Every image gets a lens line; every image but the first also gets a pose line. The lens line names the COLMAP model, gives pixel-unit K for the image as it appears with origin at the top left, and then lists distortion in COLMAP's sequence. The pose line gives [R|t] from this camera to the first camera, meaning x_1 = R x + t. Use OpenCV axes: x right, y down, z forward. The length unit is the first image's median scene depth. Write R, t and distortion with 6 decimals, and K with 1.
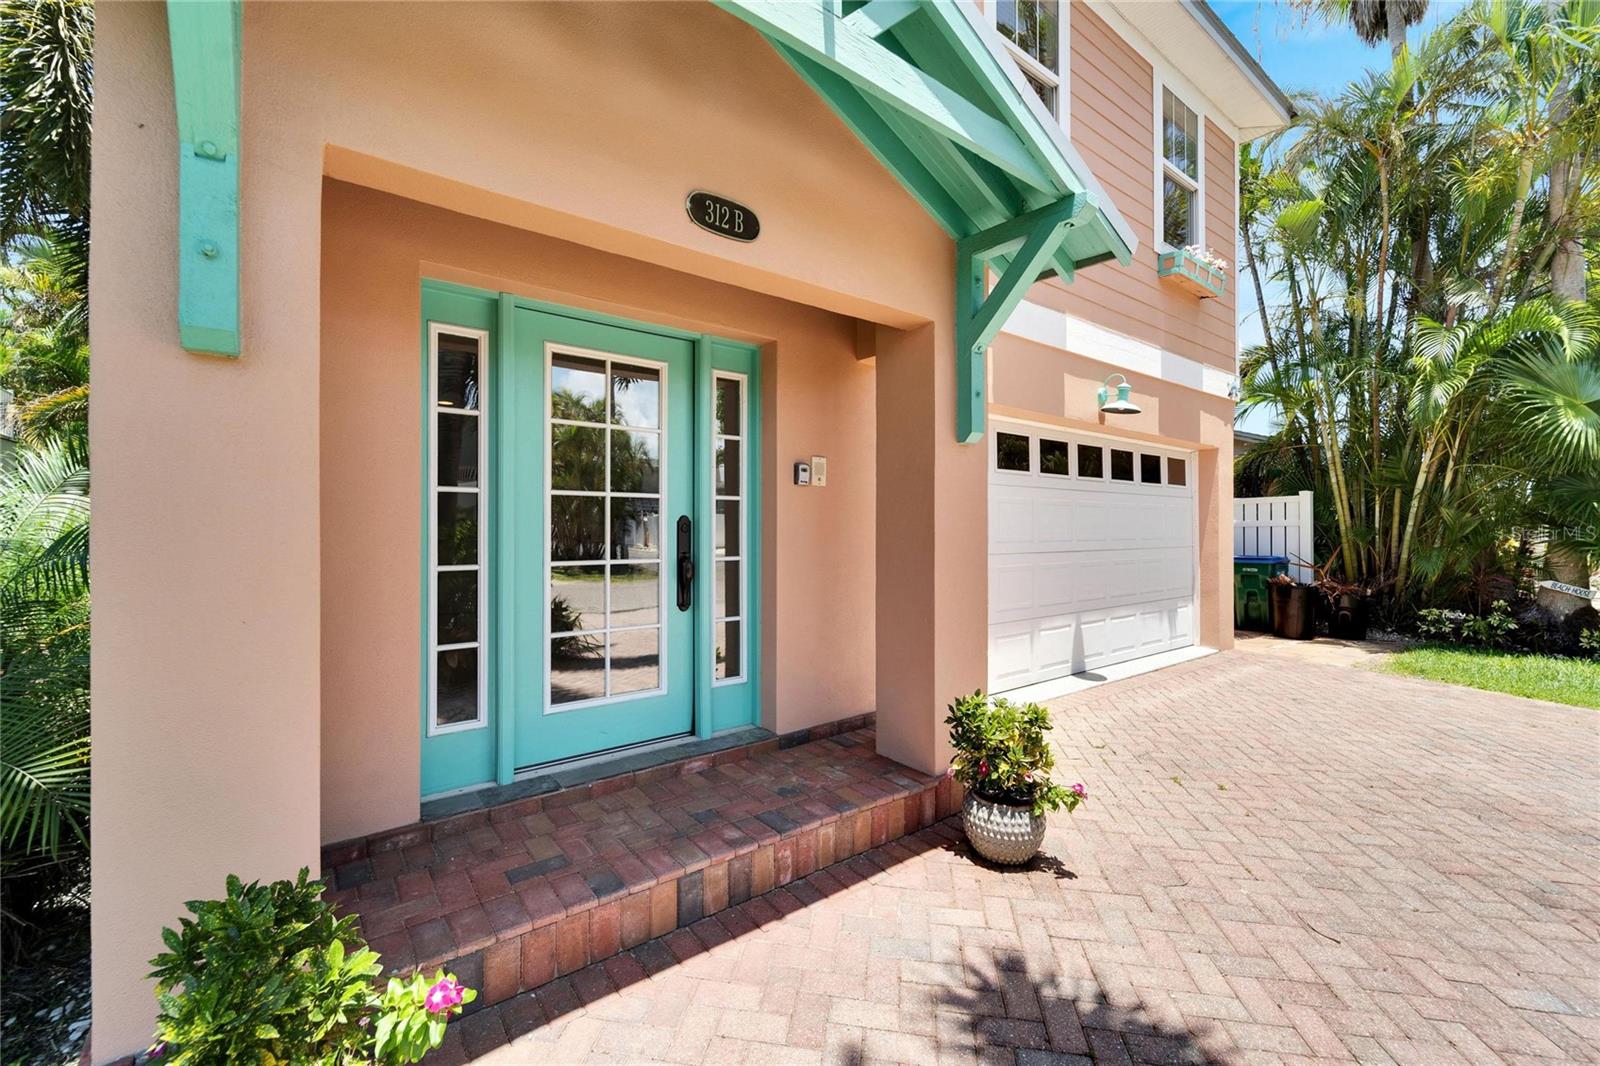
lens RADIAL K [[659.4, 0, 802.0], [0, 659.4, 524.6], [0, 0, 1]] dist [-0.000002, -0.000153]
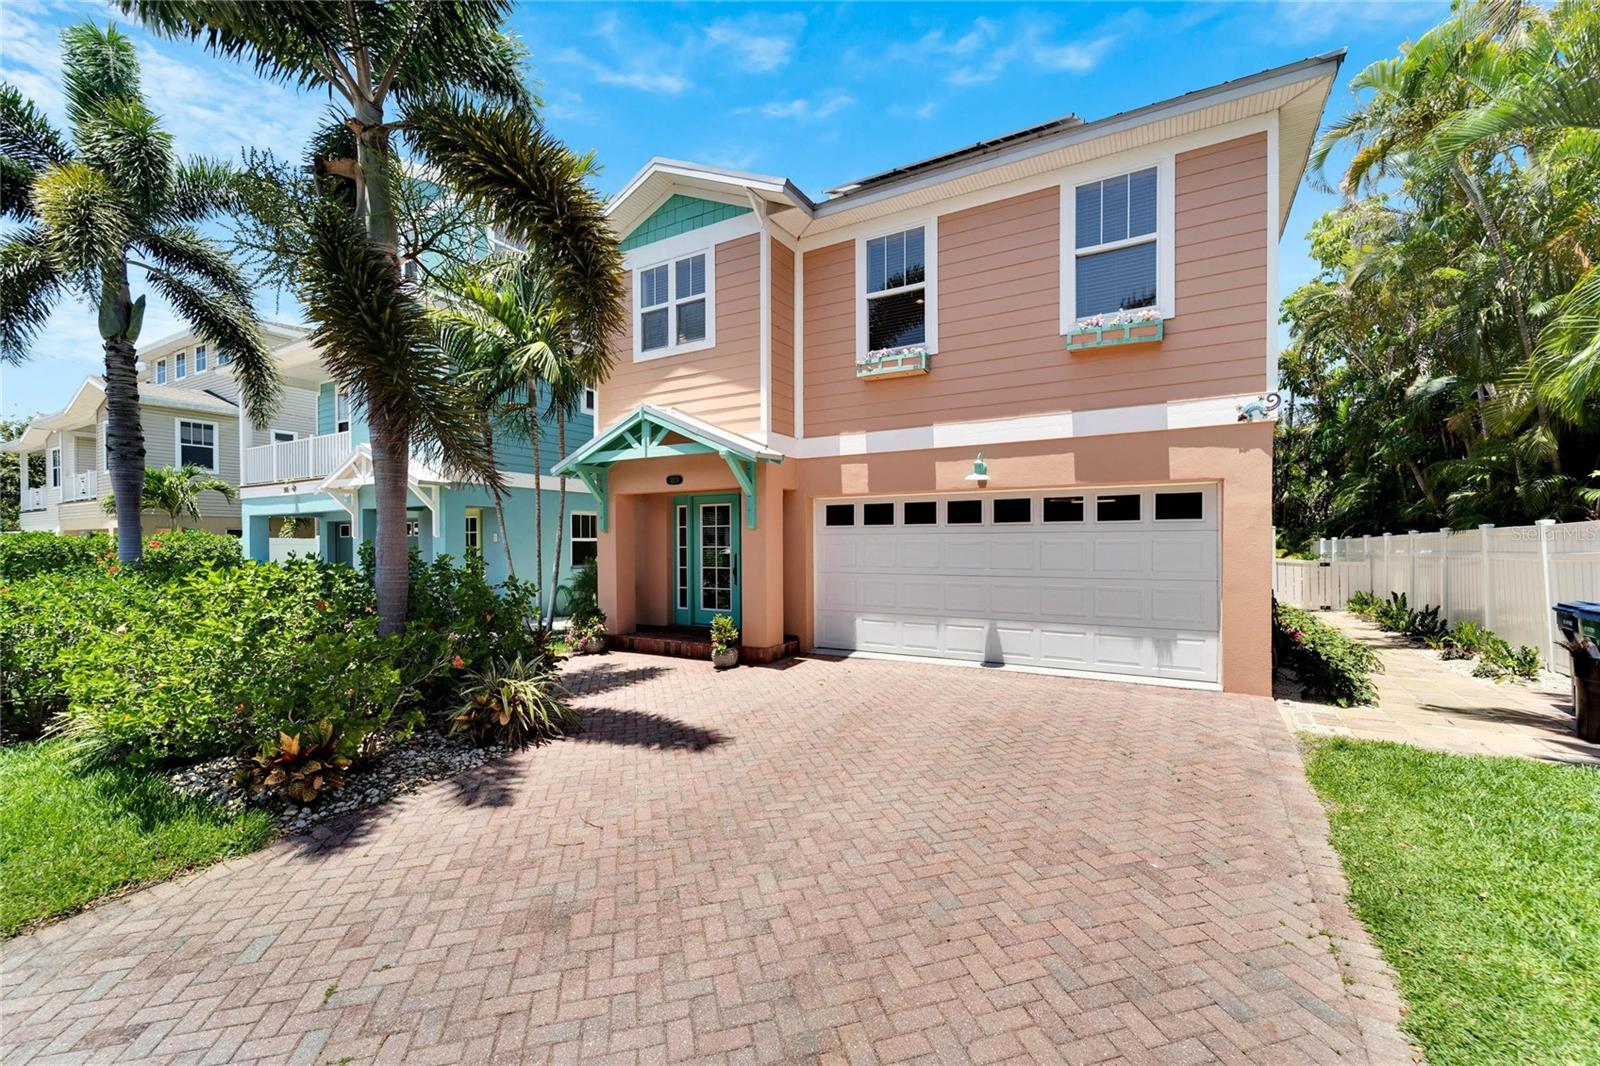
lens RADIAL K [[653.7, 0, 804.3], [0, 653.7, 542.5], [0, 0, 1]] dist [0.001181, -0.000123]
pose [[0.376551, -0.004440, -0.926385, 1.577751], [0.007866, 0.999968, -0.001595, -0.032494], [0.926362, -0.006686, 0.376574, 0.100543]]
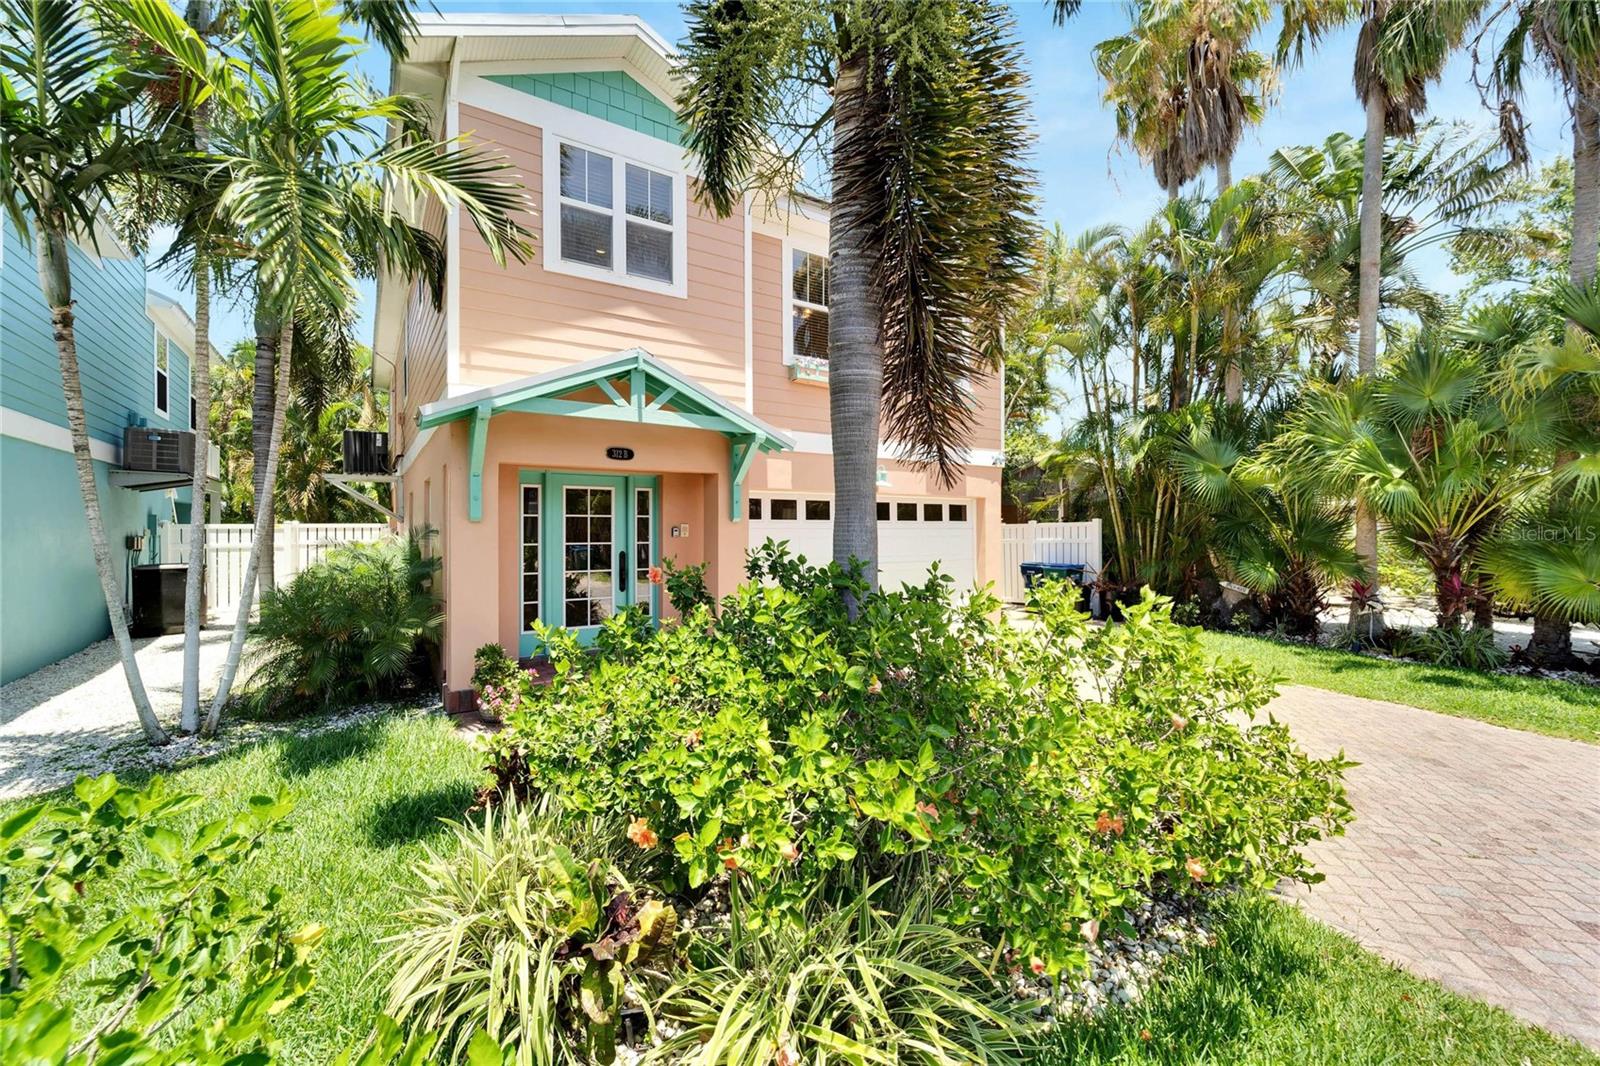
lens RADIAL K [[656.8, 0, 803.6], [0, 656.8, 522.2], [0, 0, 1]] dist [-0.000269, -0.000436]
pose [[0.997699, -0.004650, -0.067632, 0.369141], [0.004126, 0.999960, -0.007887, -0.056414], [0.067666, 0.007590, 0.997679, -0.765176]]
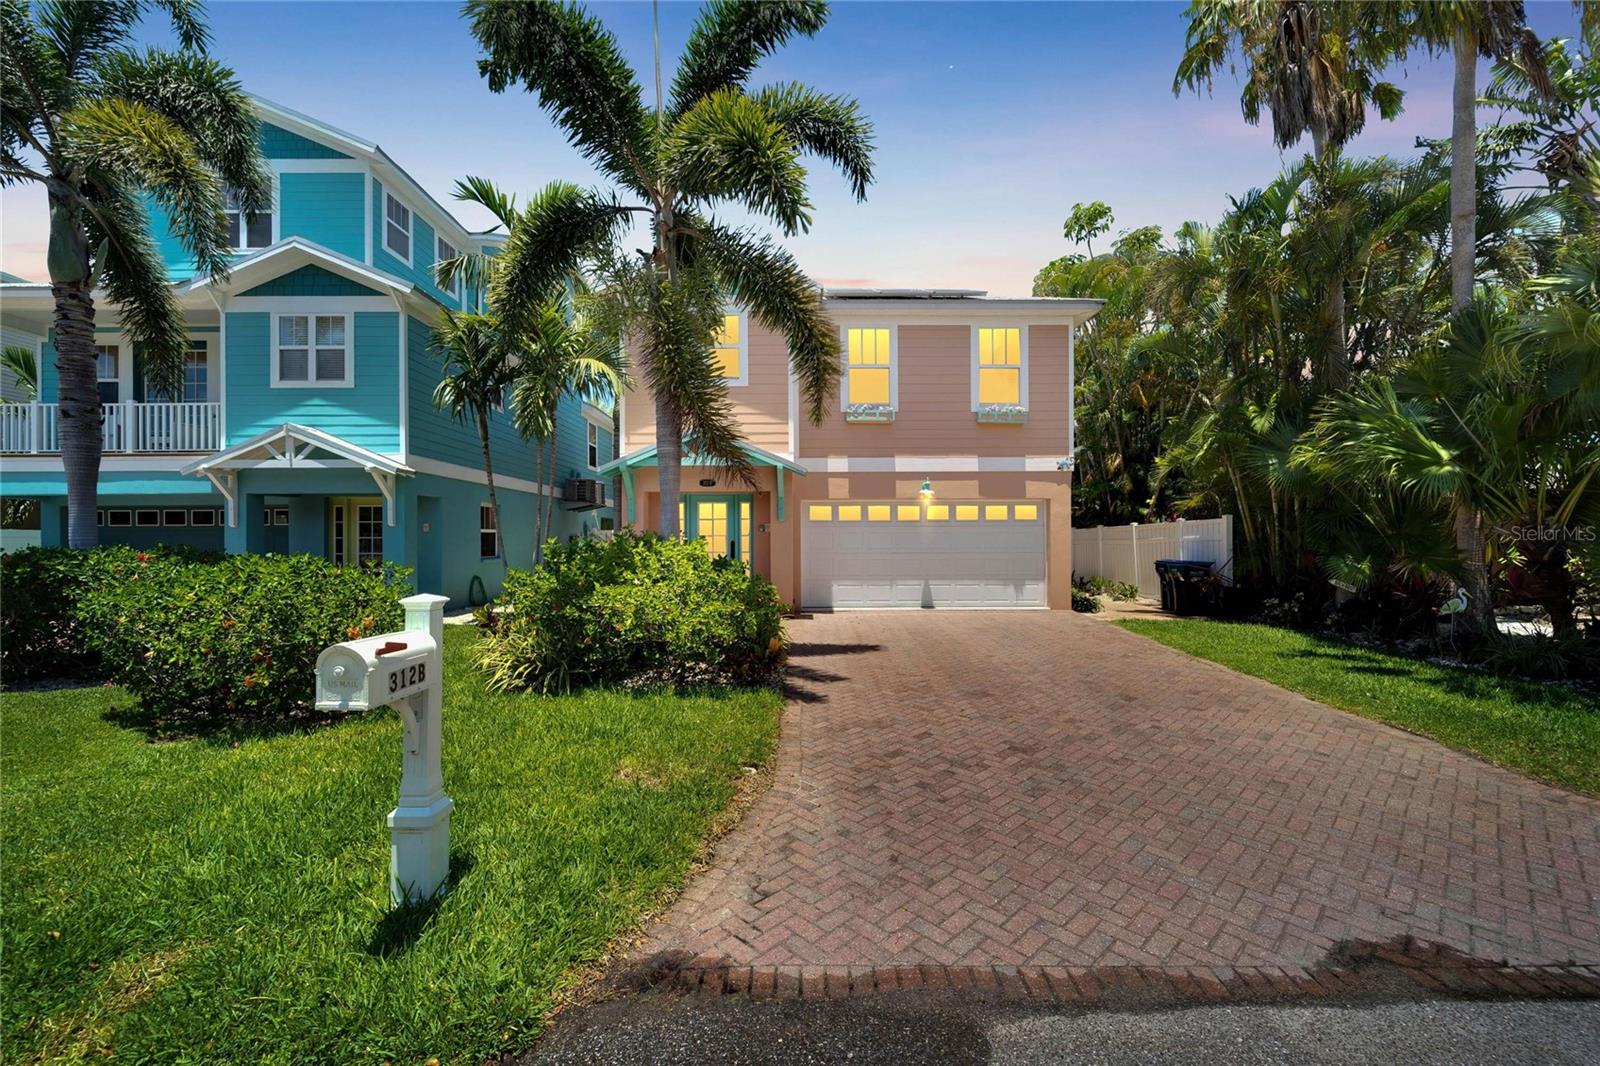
lens RADIAL K [[648.7, 0, 801.3], [0, 648.7, 539.0], [0, 0, 1]] dist [0.001498, 0.000153]
pose [[0.793555, -0.006283, -0.608467, 1.454926], [0.007679, 0.999970, -0.000311, -0.010096], [0.608450, -0.004426, 0.793579, -1.054486]]
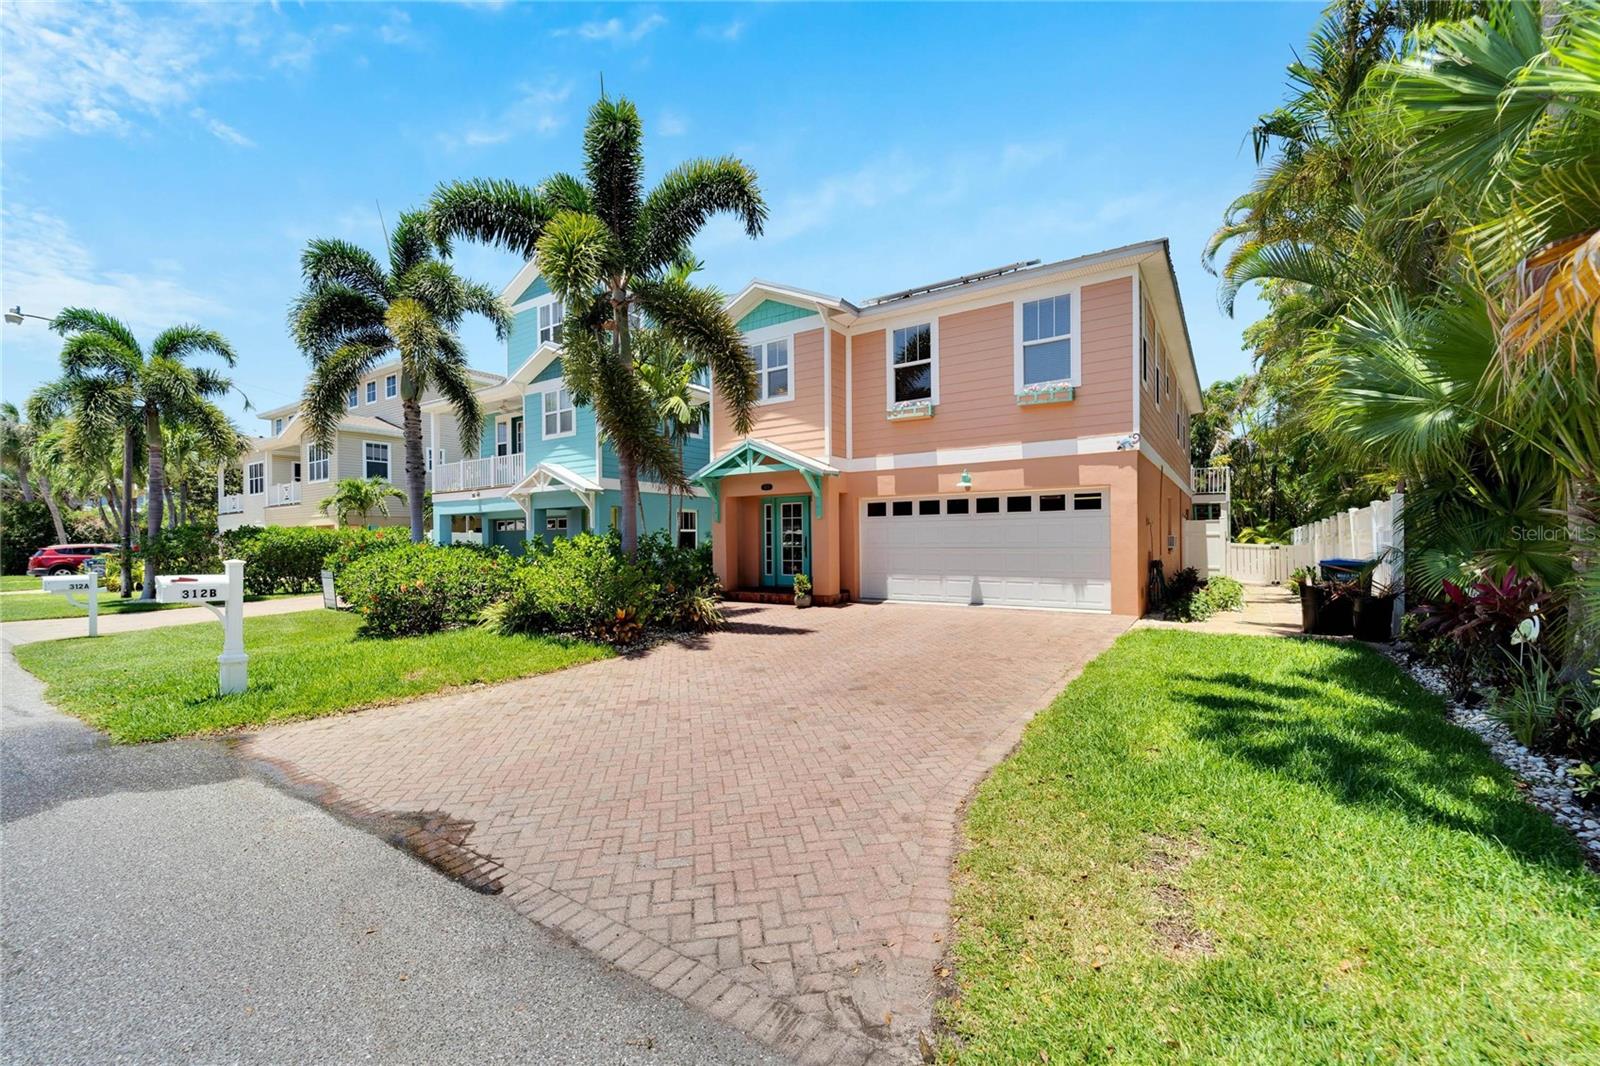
lens RADIAL K [[645.5, 0, 800.0], [0, 645.5, 537.9], [0, 0, 1]] dist [0.001166, 0.000096]
pose [[0.310964, -0.010336, -0.950366, 2.296730], [0.012680, 0.999897, -0.006726, 0.015414], [0.950337, -0.009959, 0.311063, -0.224199]]
